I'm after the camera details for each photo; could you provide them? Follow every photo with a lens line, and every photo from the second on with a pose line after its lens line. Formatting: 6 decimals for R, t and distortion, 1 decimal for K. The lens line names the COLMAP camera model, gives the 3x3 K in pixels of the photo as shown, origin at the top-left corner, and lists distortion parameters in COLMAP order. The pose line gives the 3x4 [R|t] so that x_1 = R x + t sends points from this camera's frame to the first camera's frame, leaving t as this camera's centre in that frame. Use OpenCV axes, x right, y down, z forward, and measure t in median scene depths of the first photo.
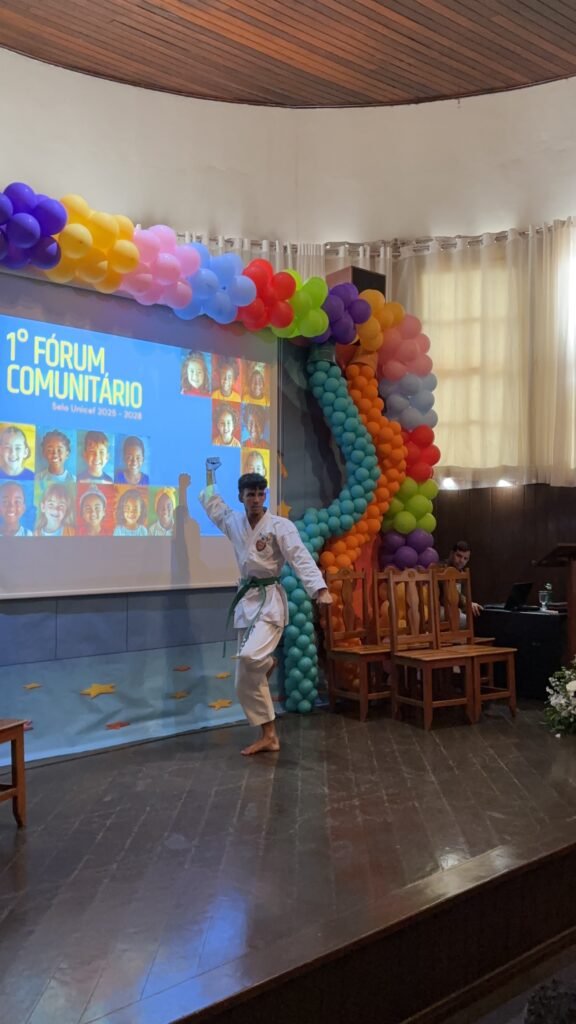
lens RADIAL K [[947.4, 0, 301.6], [0, 947.4, 510.7], [0, 0, 1]] dist [0.151557, 0.000000]
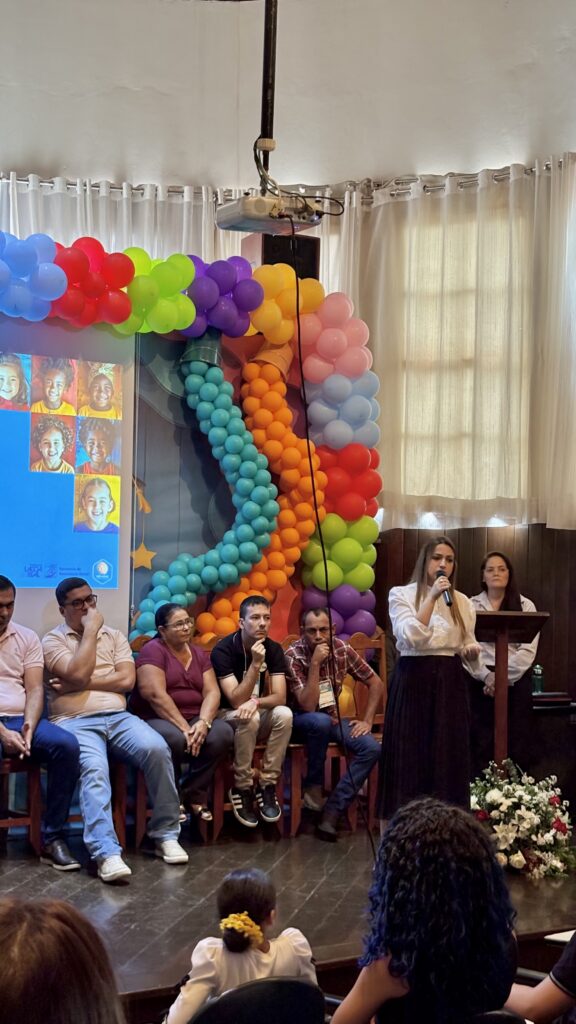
lens RADIAL K [[1536.4, 0, 286.2], [0, 1536.4, 529.7], [0, 0, 1]] dist [0.142909, 0.000000]
pose [[0.981532, 0.019199, -0.190332, 0.322894], [-0.019085, 0.999815, 0.002431, -0.026759], [0.190344, 0.001247, 0.981717, -0.185353]]
